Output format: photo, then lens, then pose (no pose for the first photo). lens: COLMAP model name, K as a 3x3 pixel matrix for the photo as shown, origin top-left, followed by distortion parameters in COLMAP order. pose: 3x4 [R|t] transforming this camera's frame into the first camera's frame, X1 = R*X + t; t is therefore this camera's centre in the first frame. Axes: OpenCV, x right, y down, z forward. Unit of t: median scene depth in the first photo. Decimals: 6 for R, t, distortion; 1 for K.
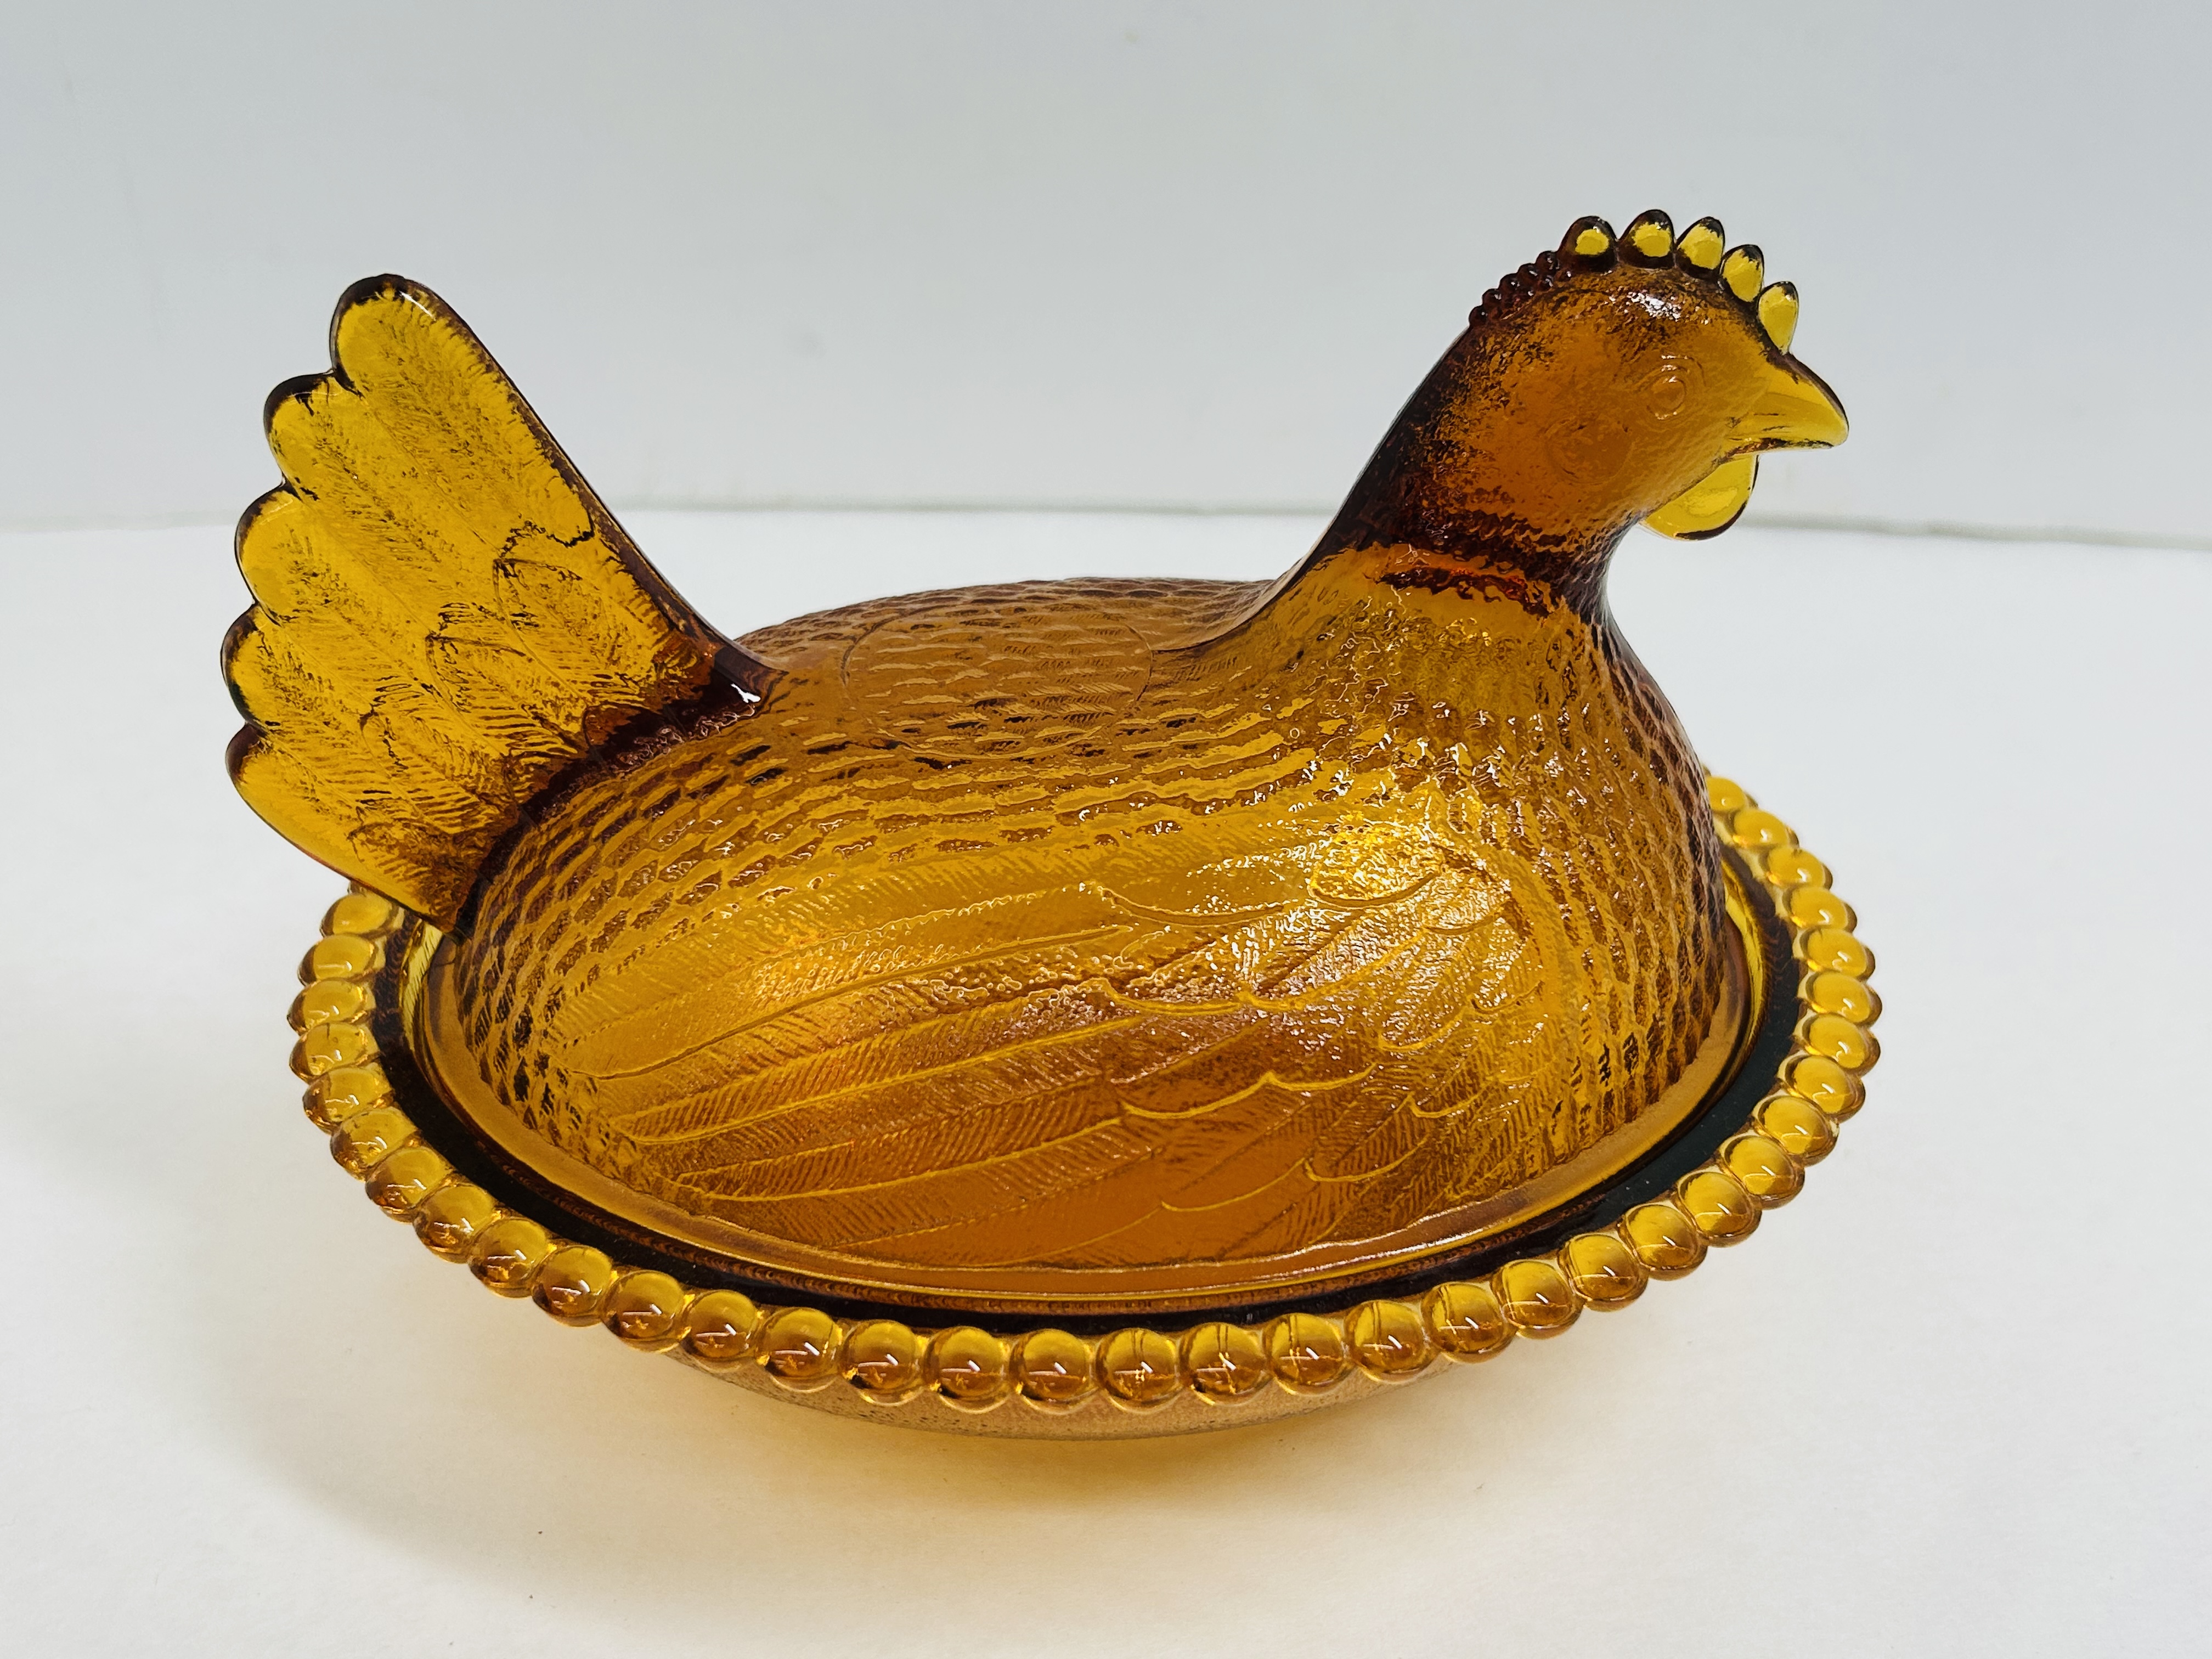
lens RADIAL K [[2234.2, 0, 1112.1], [0, 2234.2, 834.3], [0, 0, 1]] dist [-0.054286, 0.000000]
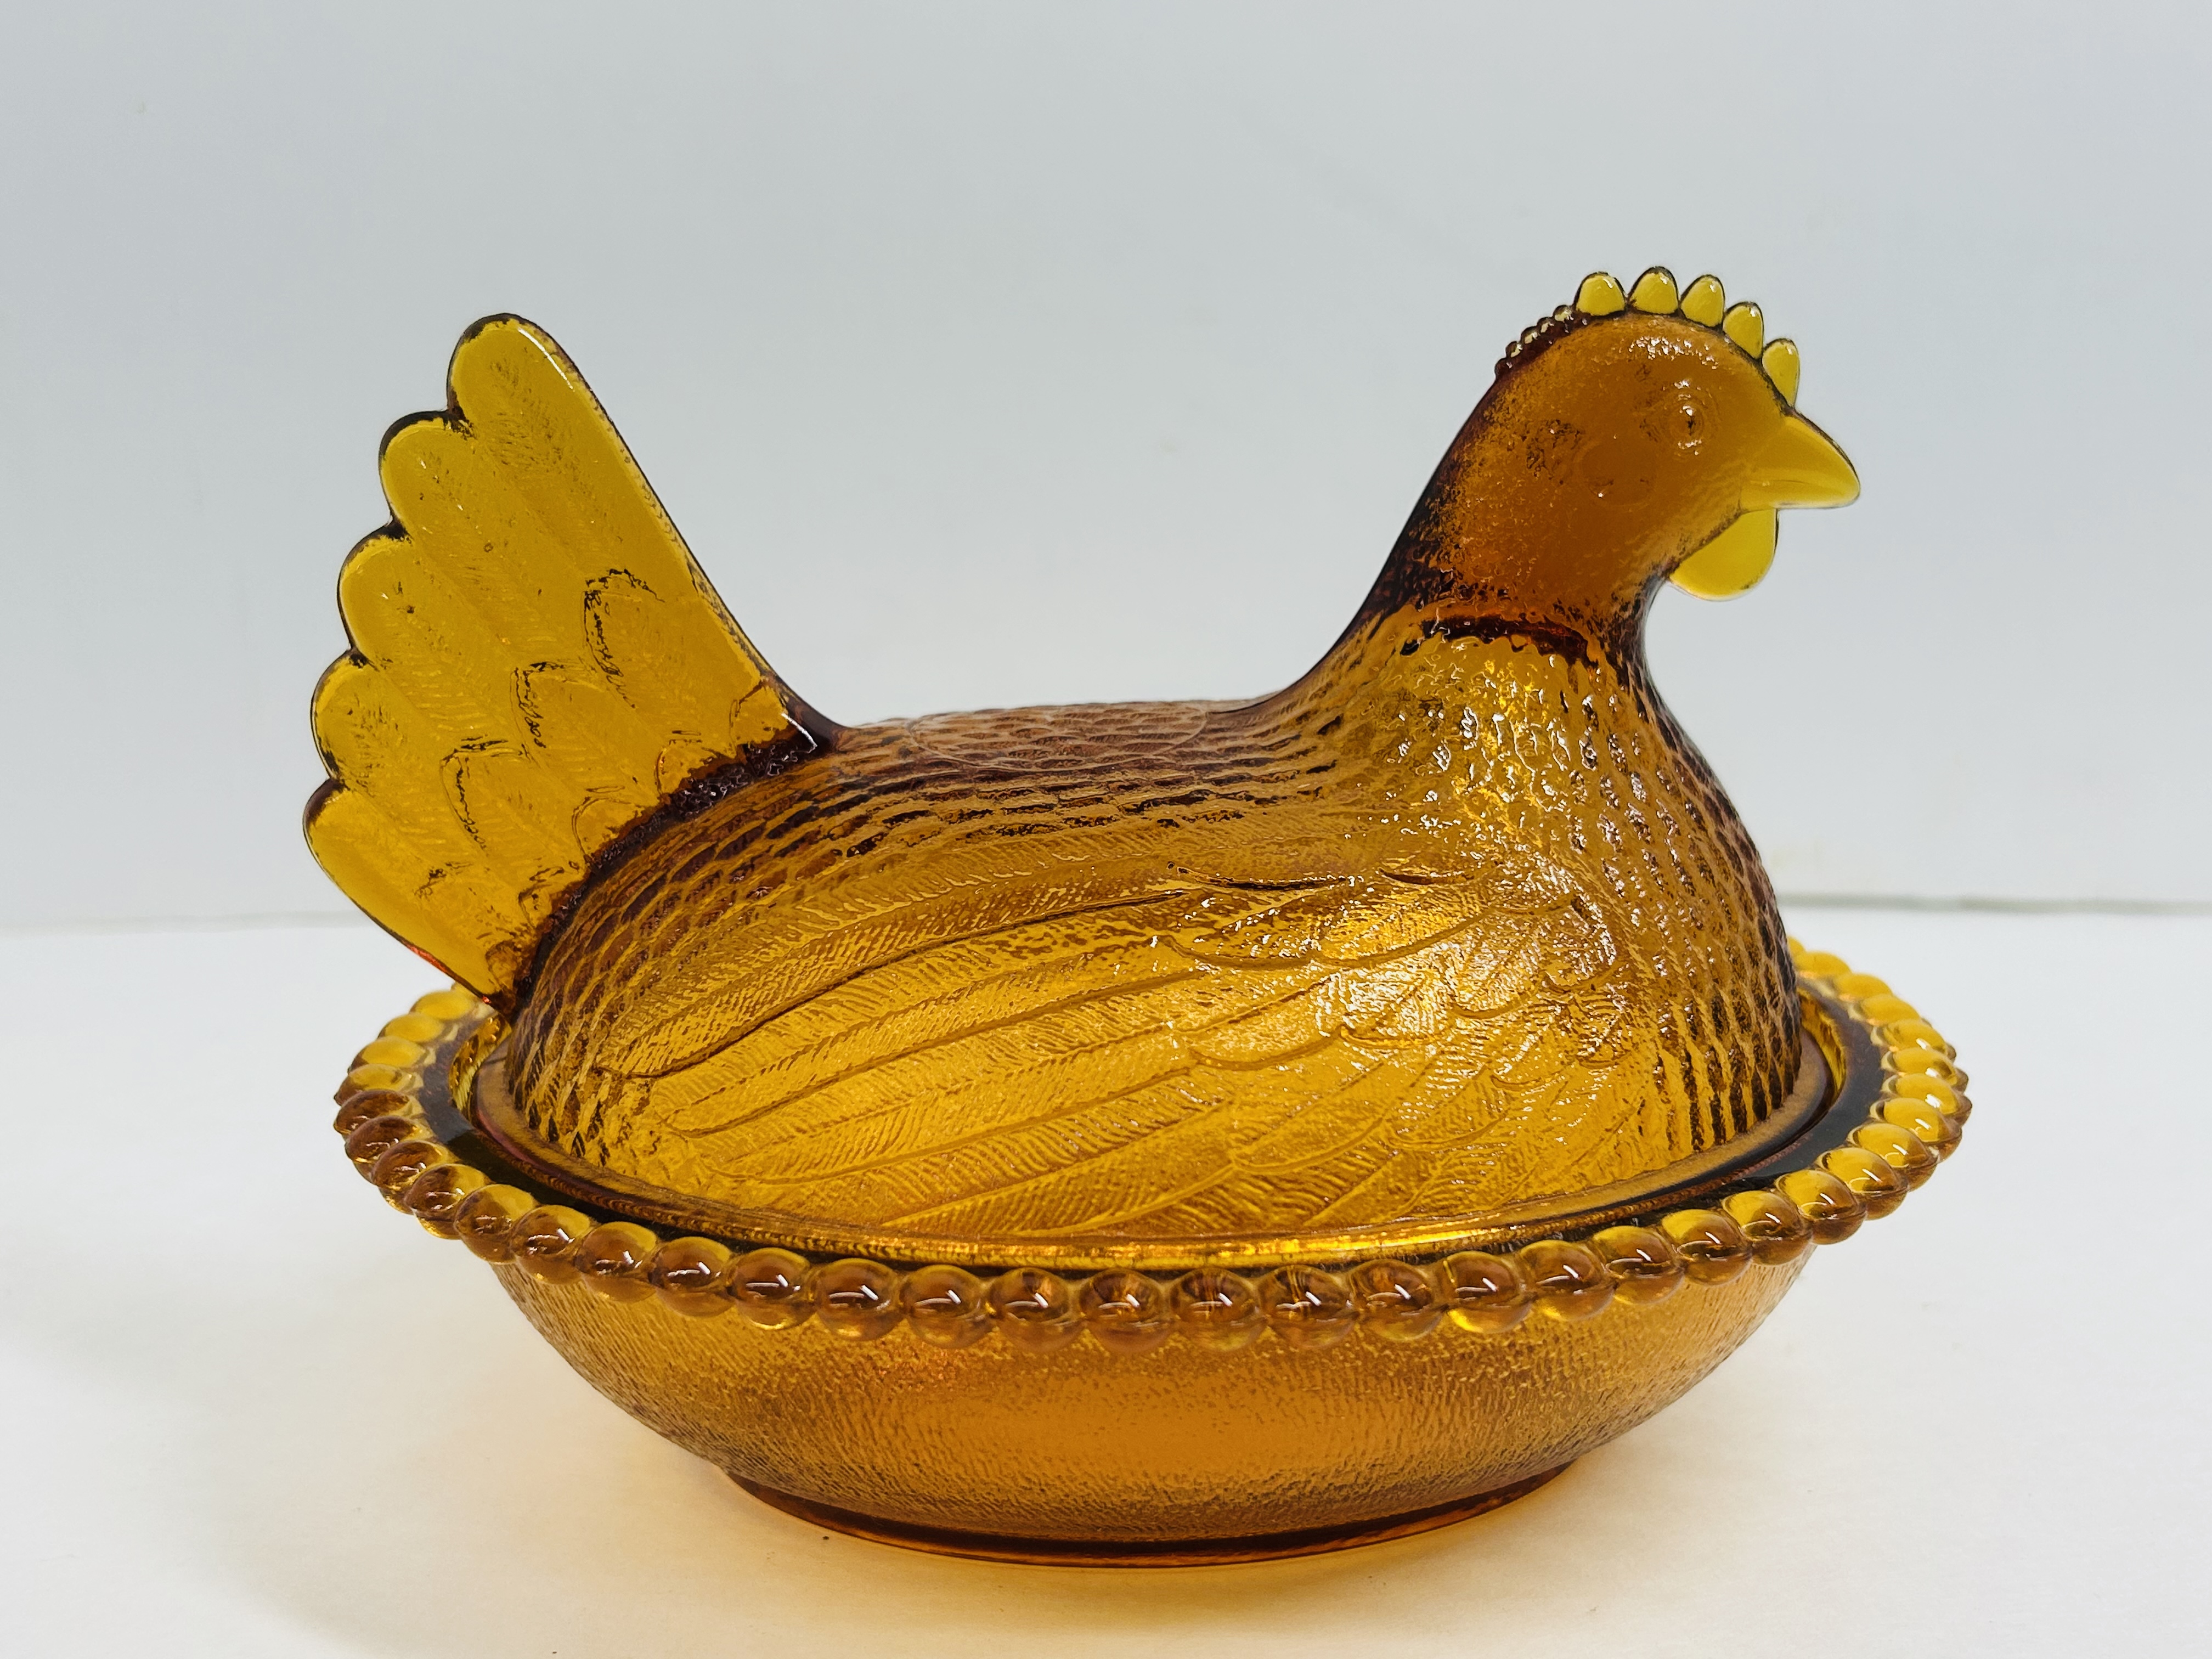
lens RADIAL K [[2234.2, 0, 1100.2], [0, 2234.2, 835.4], [0, 0, 1]] dist [-0.054286, 0.000000]
pose [[0.999716, -0.016650, -0.017037, -0.015605], [0.010107, 0.944072, -0.329583, 0.315579], [0.021571, 0.329317, 0.943973, 0.046020]]
